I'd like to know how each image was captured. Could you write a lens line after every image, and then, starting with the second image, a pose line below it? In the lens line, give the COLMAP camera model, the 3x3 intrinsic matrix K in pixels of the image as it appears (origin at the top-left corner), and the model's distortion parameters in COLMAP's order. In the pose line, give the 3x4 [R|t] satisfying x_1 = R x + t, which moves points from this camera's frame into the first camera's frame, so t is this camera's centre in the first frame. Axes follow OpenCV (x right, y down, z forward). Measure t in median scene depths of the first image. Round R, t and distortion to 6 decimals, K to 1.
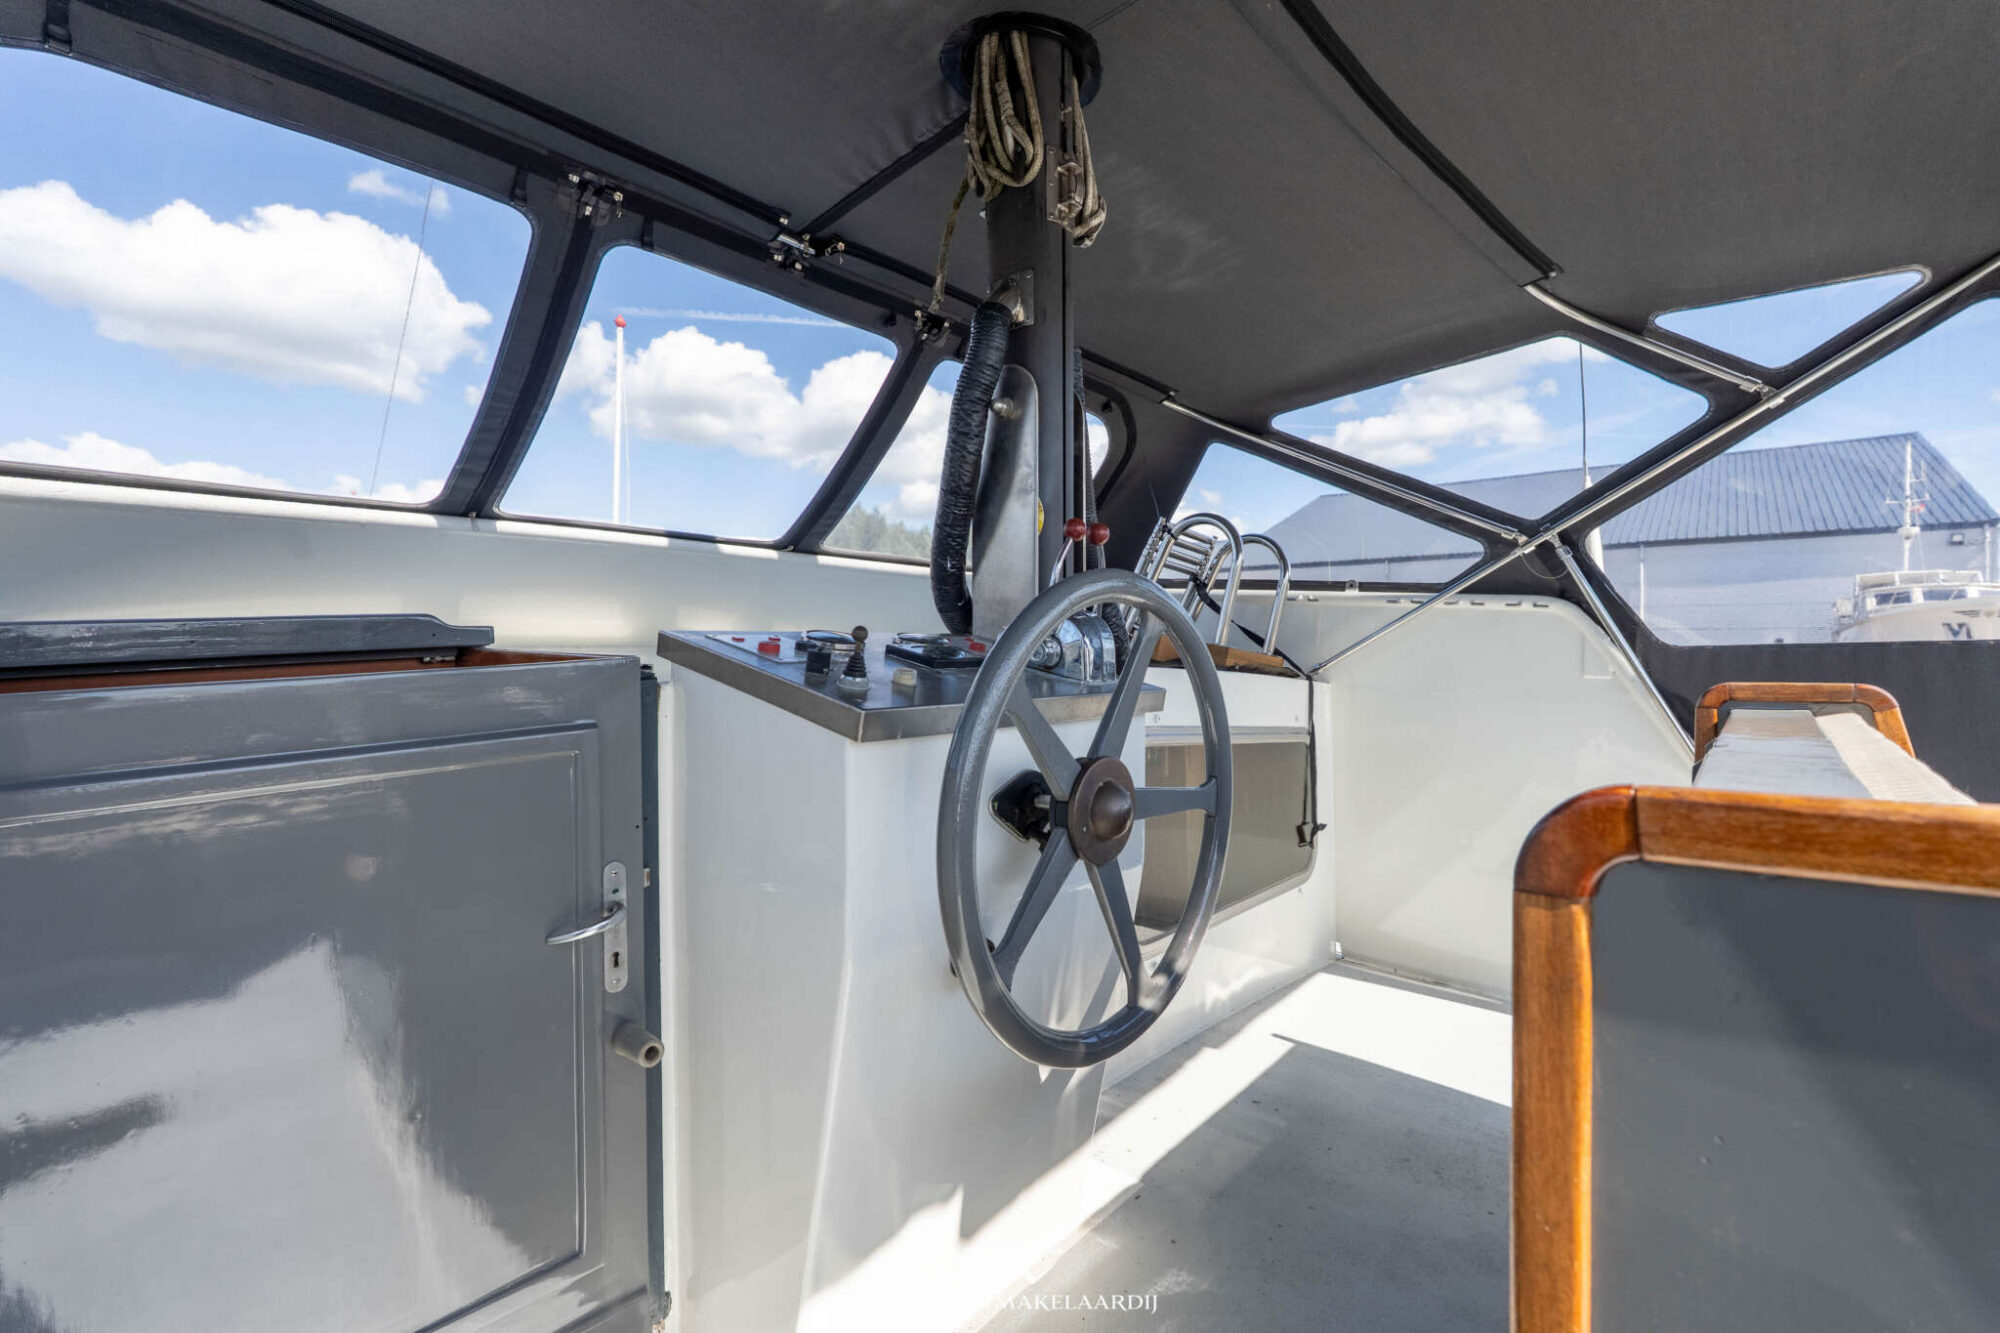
lens RADIAL K [[870.1, 0, 1006.1], [0, 870.1, 732.7], [0, 0, 1]] dist [-0.013693, -0.000891]
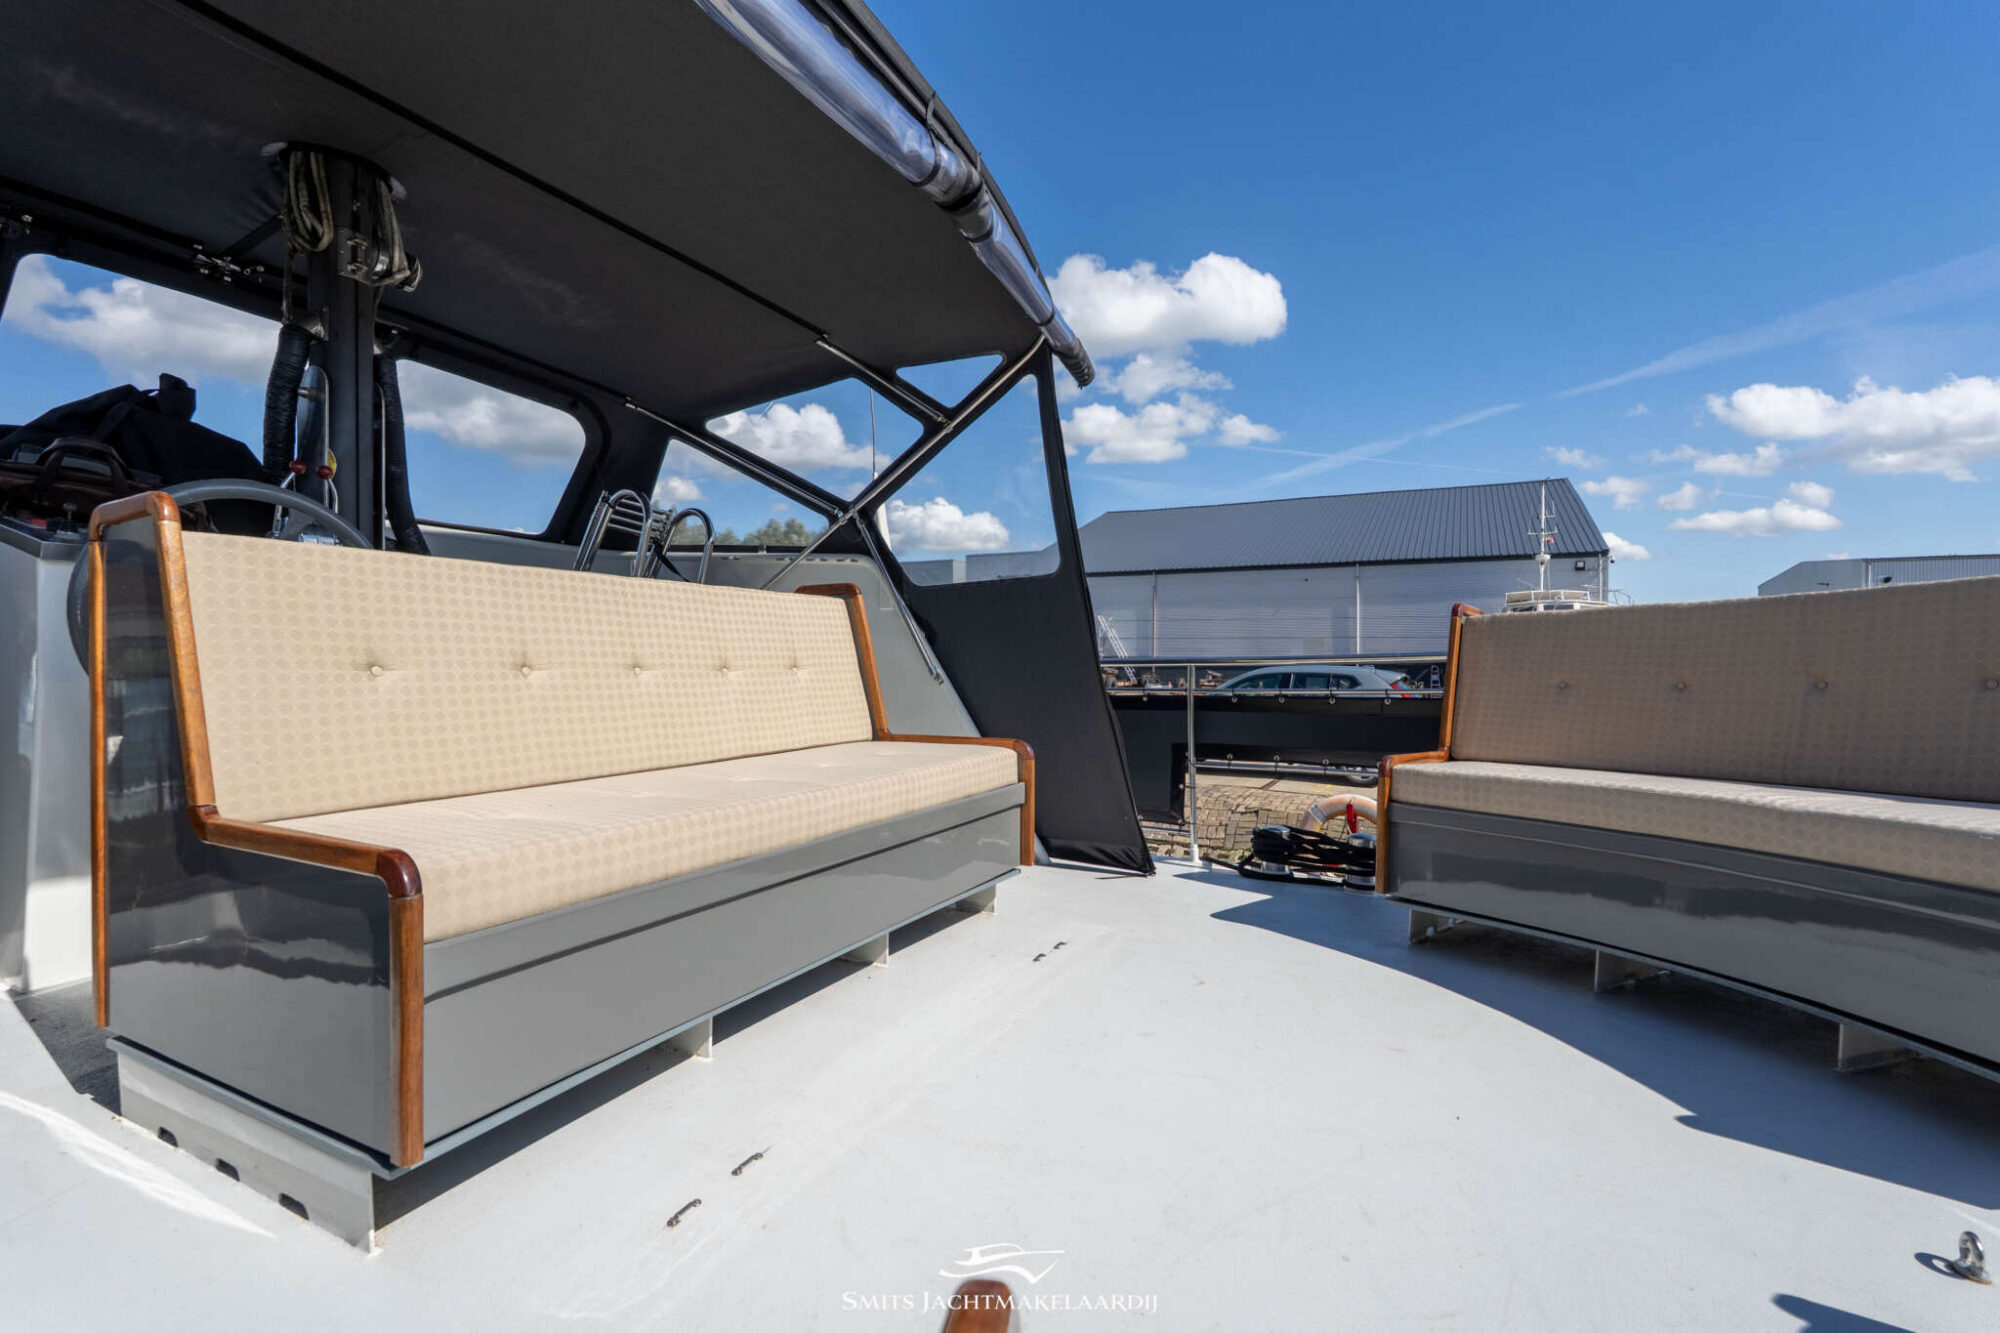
lens RADIAL K [[866.5, 0, 994.2], [0, 866.5, 661.2], [0, 0, 1]] dist [0.003503, -0.000272]
pose [[0.969638, 0.002022, 0.244537, 0.533626], [0.018551, 0.996476, -0.081796, 0.153173], [-0.243841, 0.083849, 0.966184, -0.466073]]
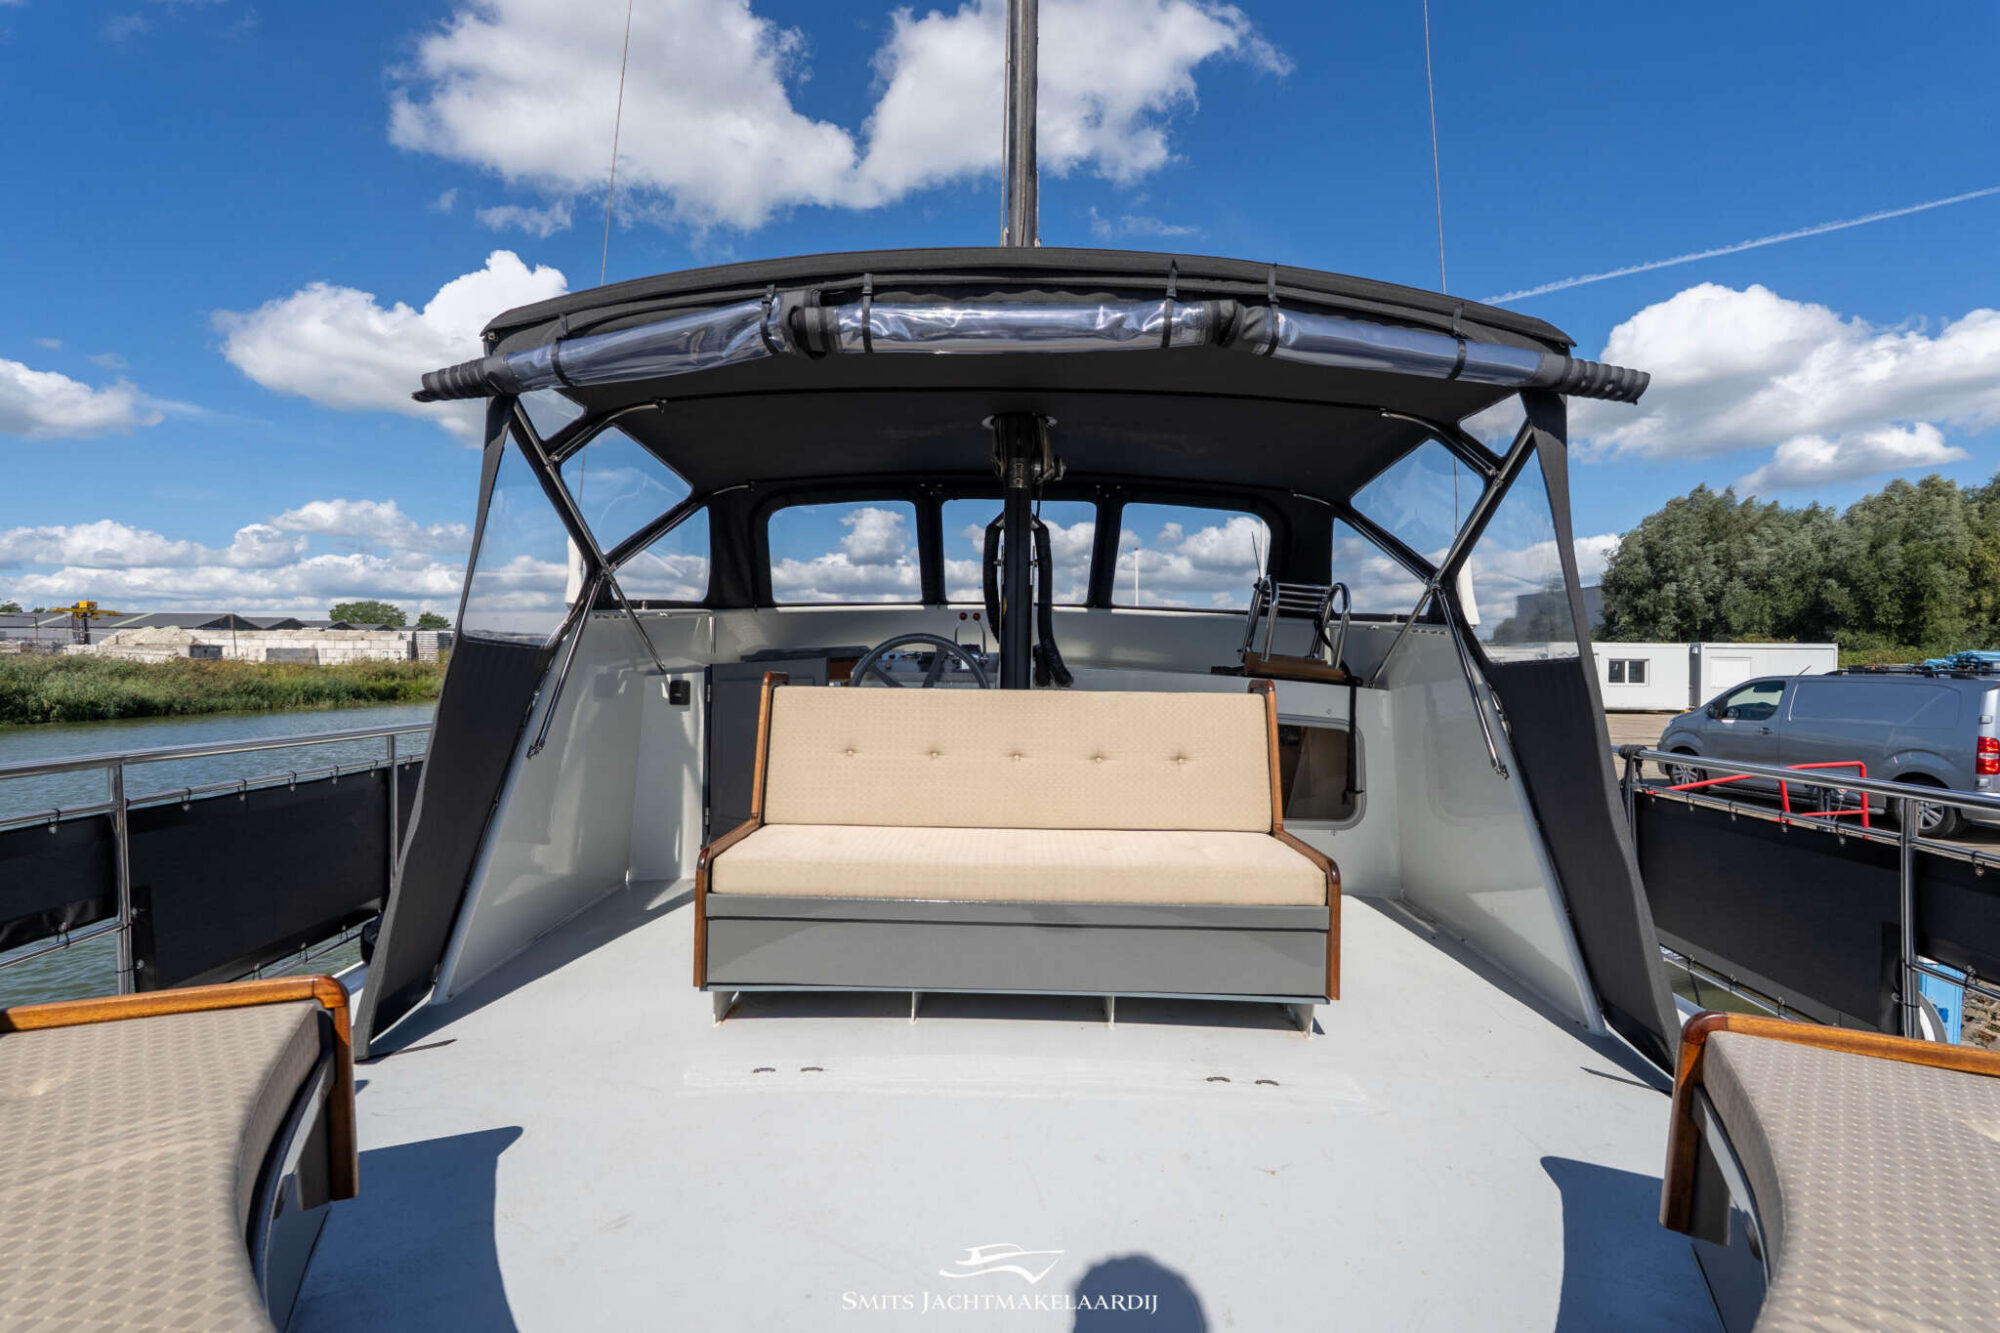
lens RADIAL K [[851.0, 0, 1000.0], [0, 851.0, 666.5], [0, 0, 1]] dist [0.010381, 0.000012]
pose [[0.662531, 0.012900, -0.748924, 1.257798], [-0.081052, 0.995216, -0.054559, 0.032216], [0.744637, 0.096849, 0.660406, -0.387541]]
